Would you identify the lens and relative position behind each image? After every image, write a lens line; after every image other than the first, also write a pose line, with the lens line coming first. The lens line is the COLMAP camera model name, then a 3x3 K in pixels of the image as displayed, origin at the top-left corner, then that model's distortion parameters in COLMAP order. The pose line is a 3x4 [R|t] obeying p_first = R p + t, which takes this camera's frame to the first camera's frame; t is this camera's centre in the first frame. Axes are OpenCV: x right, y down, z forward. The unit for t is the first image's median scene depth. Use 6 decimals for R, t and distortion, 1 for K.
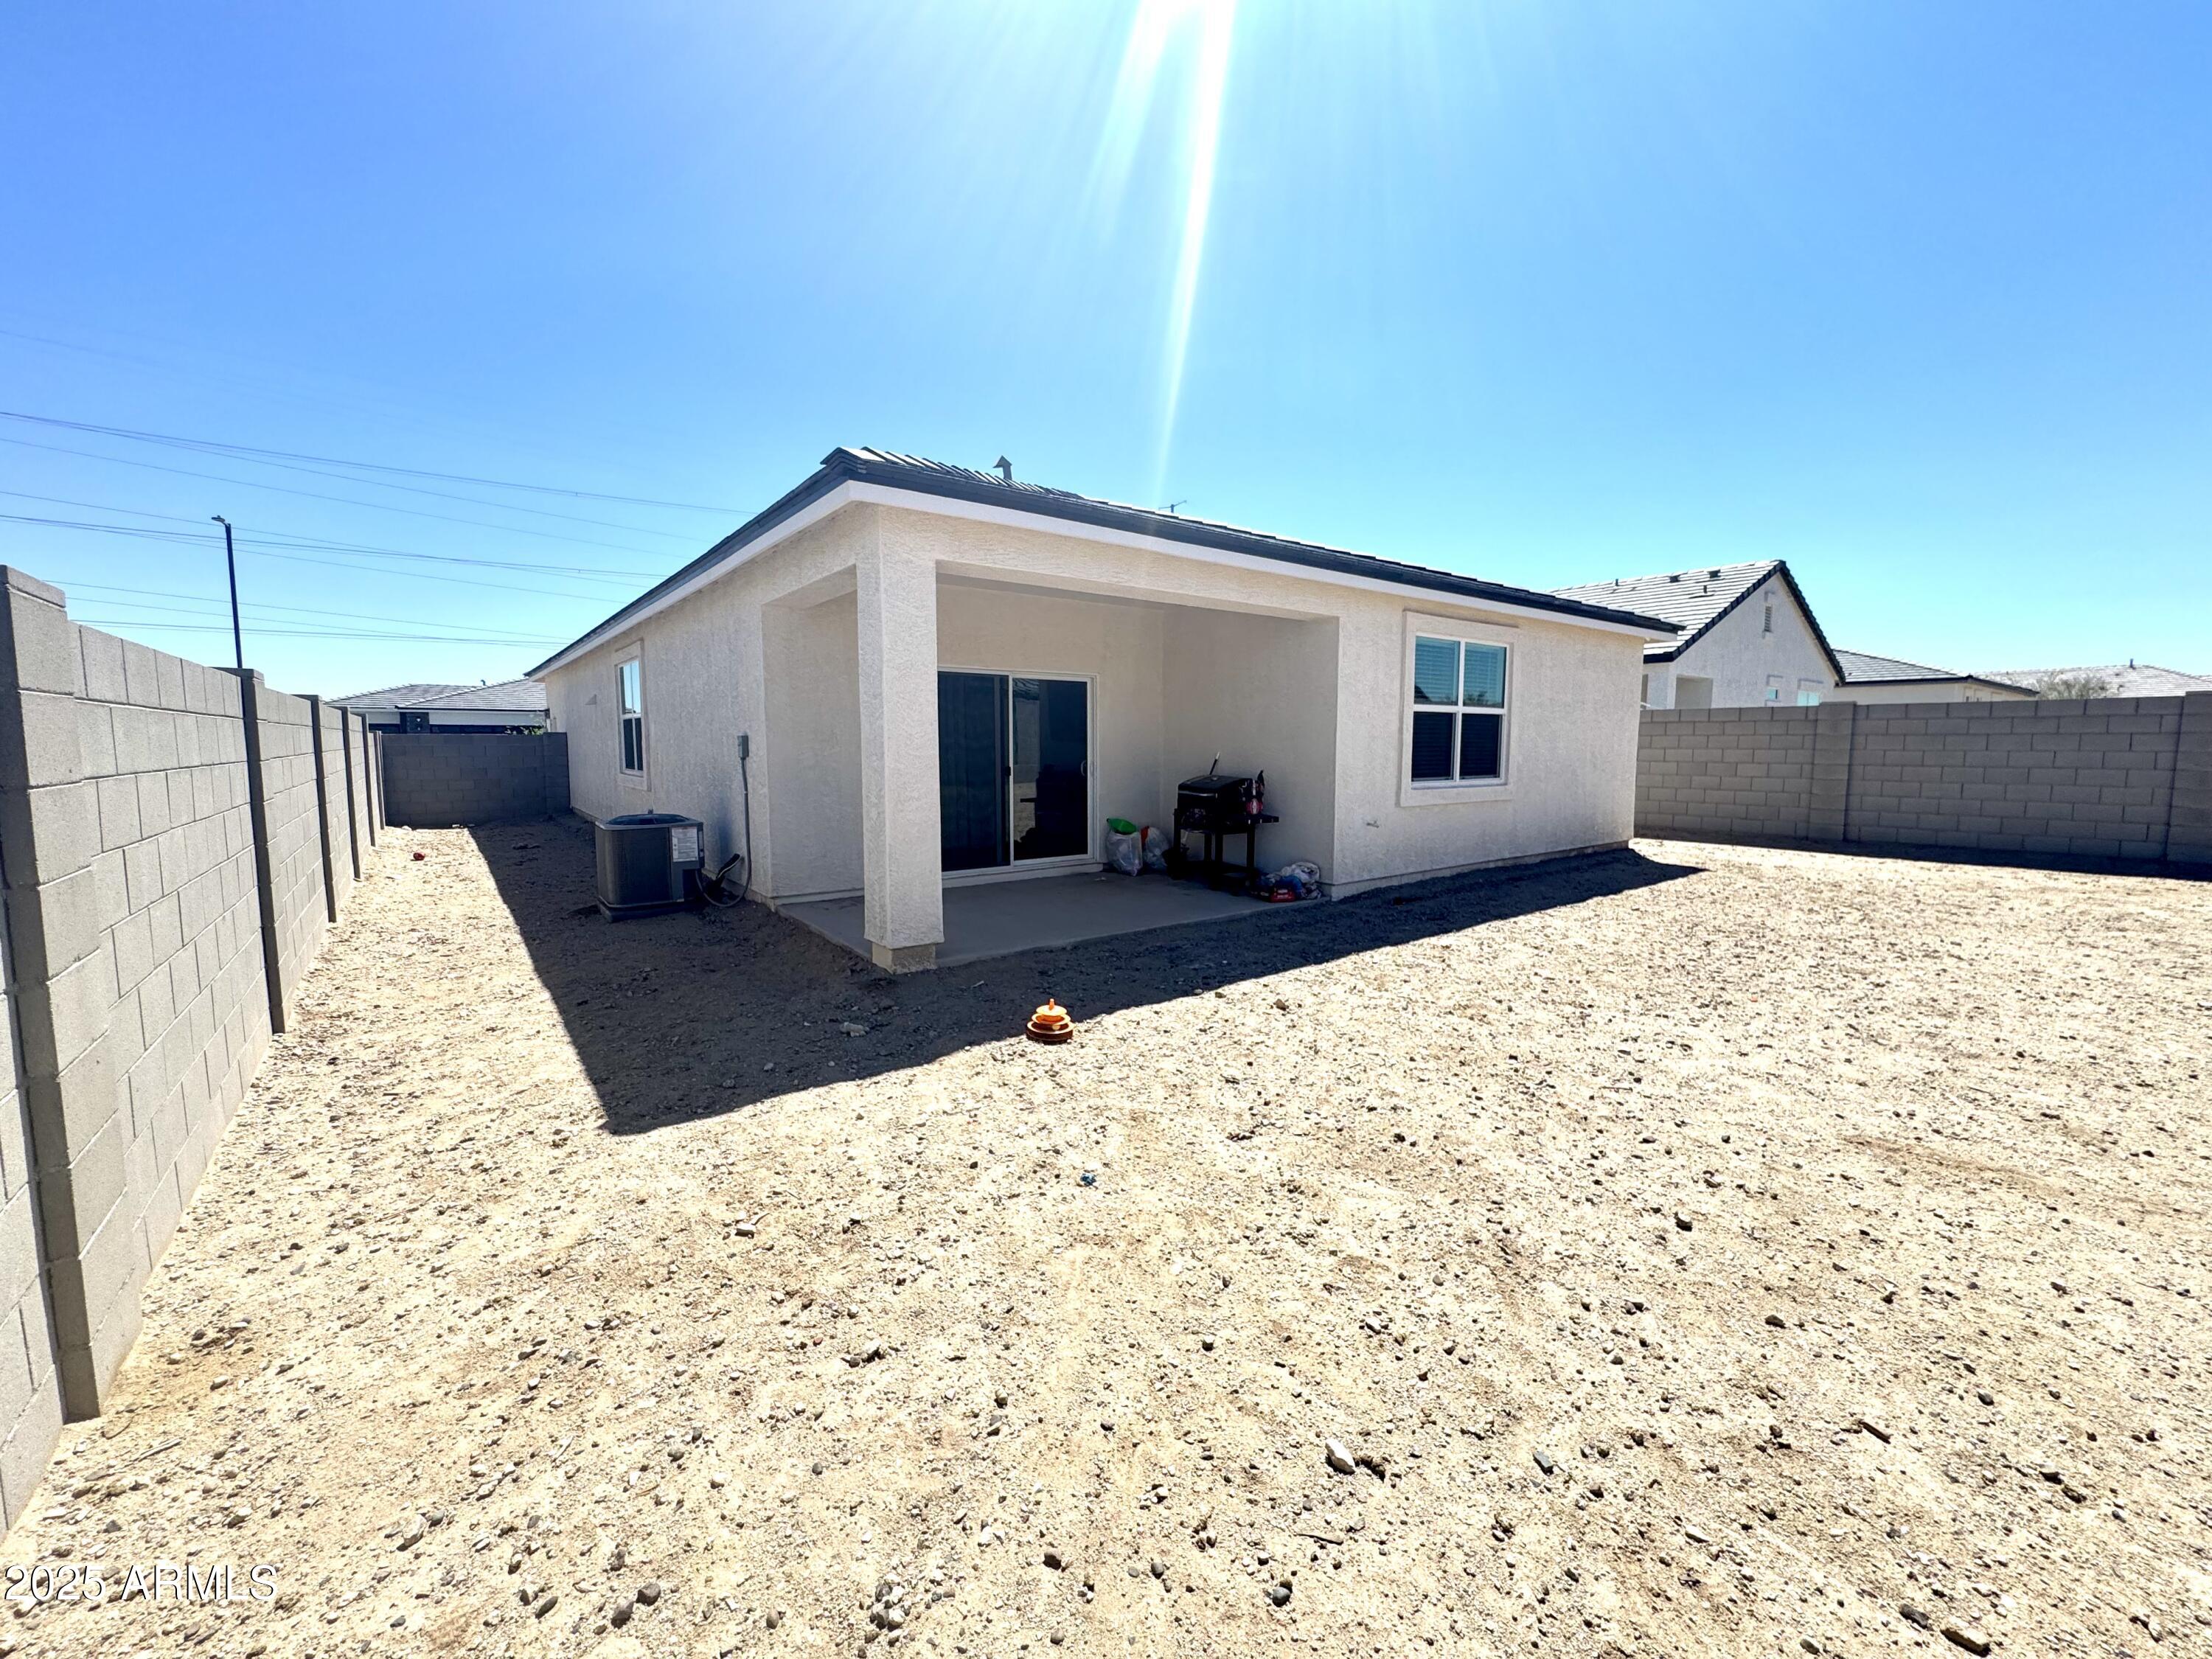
lens RADIAL K [[891.2, 0, 1105.7], [0, 891.2, 826.4], [0, 0, 1]] dist [-0.001295, -0.000192]
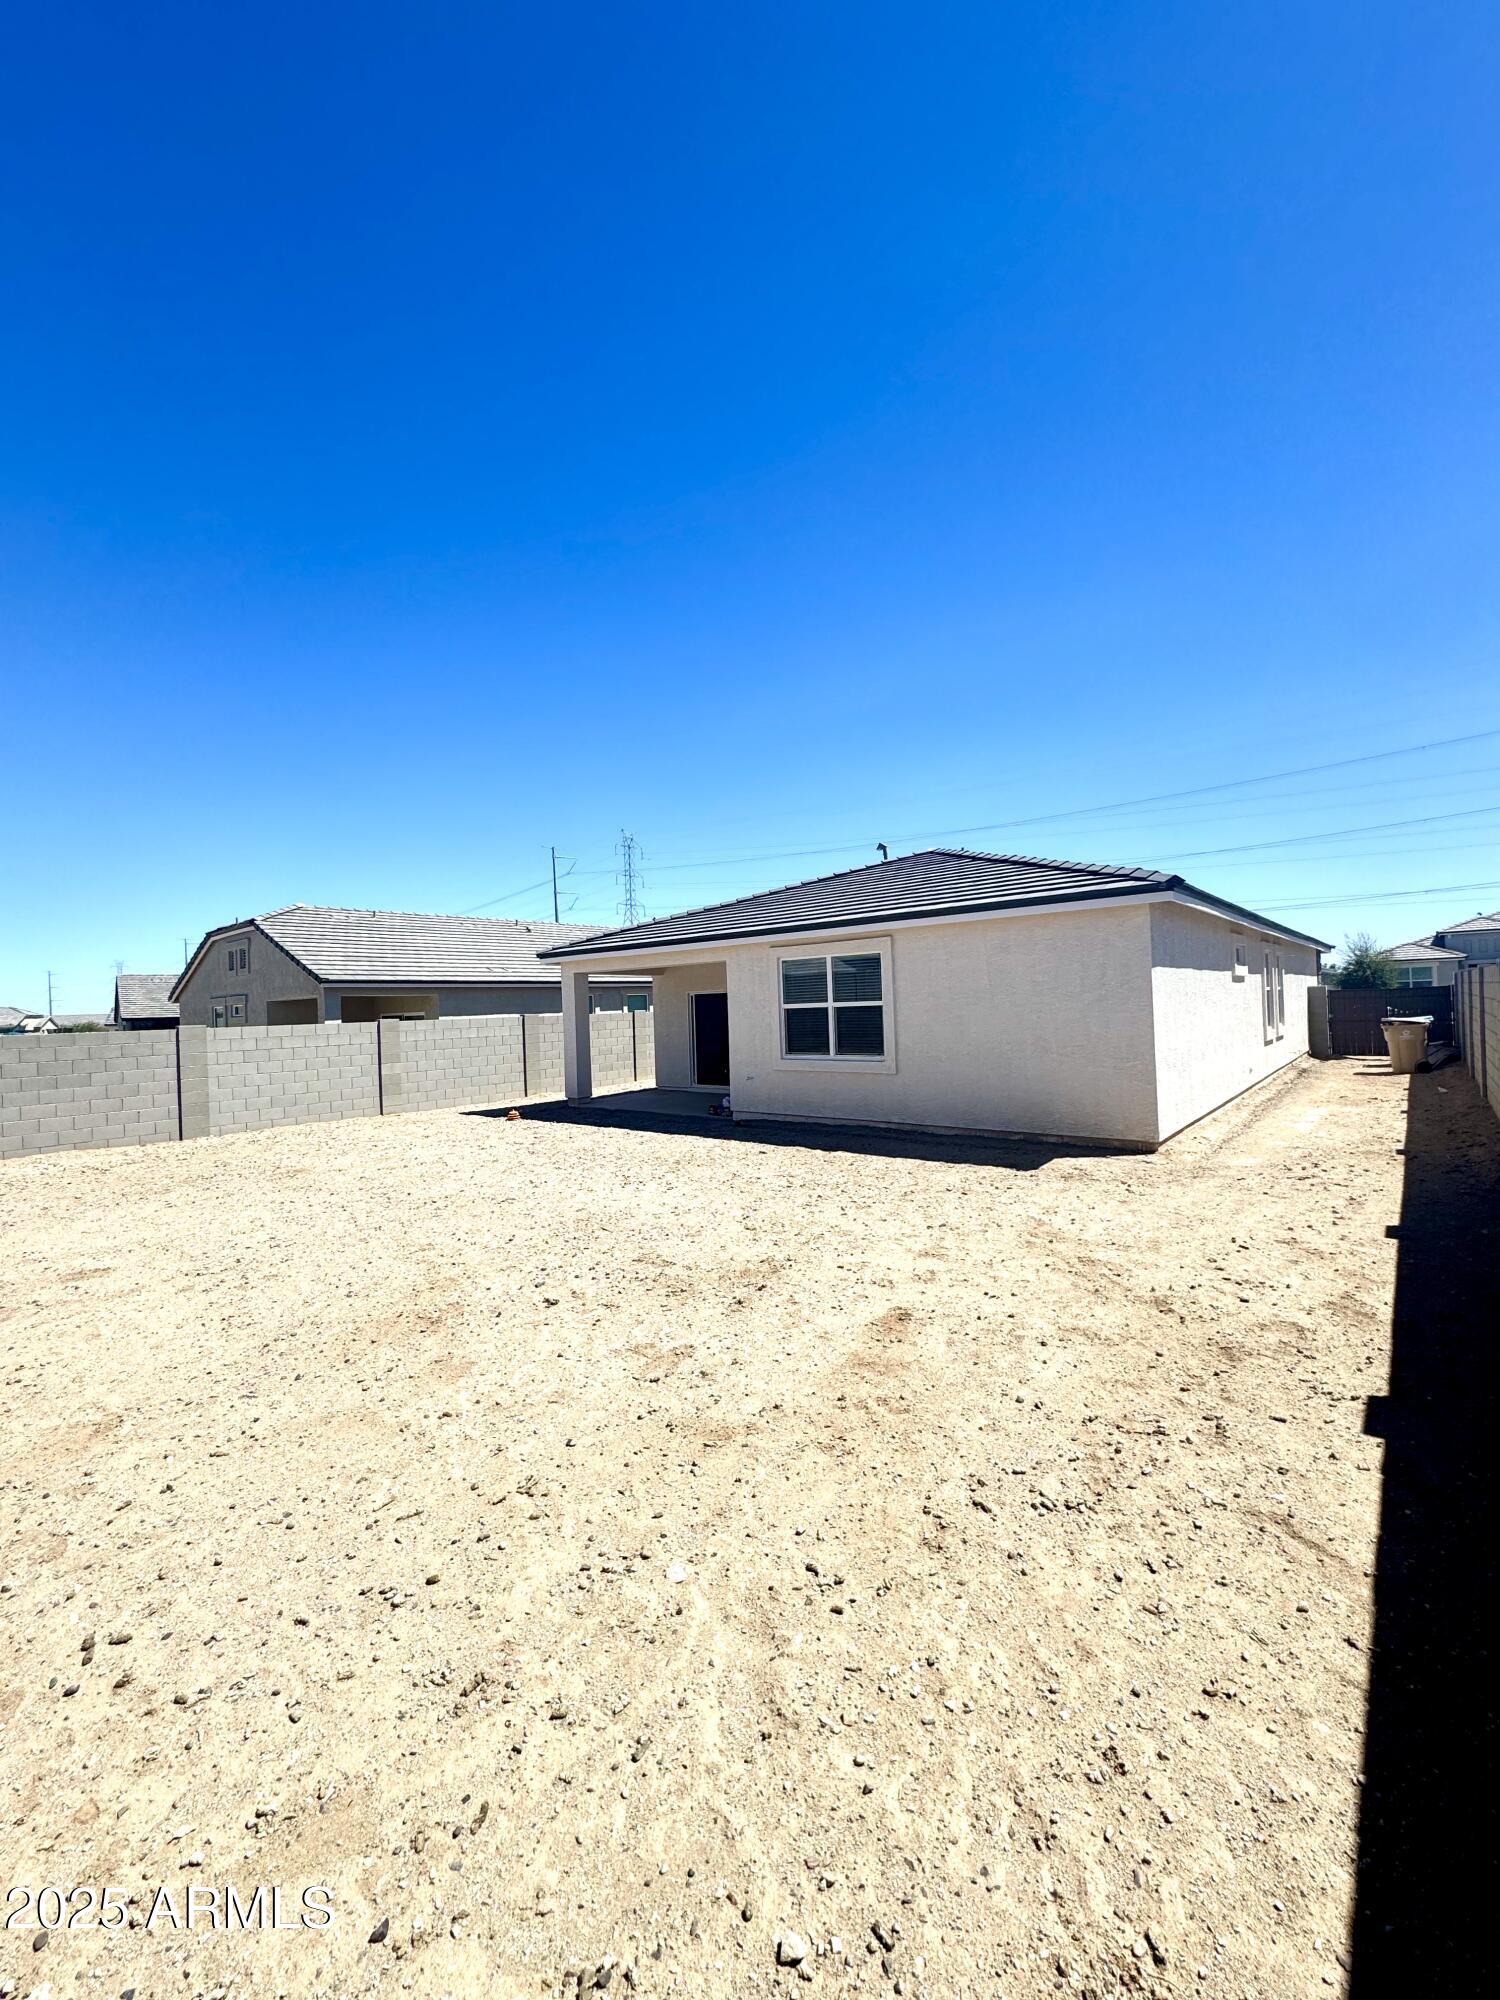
lens RADIAL K [[805.8, 0, 750.4], [0, 805.8, 1002.8], [0, 0, 1]] dist [-0.001295, -0.000192]
pose [[0.232371, -0.011943, -0.972554, 1.599657], [-0.057672, 0.997996, -0.026035, -0.094723], [0.970916, 0.062139, 0.231217, 0.589937]]
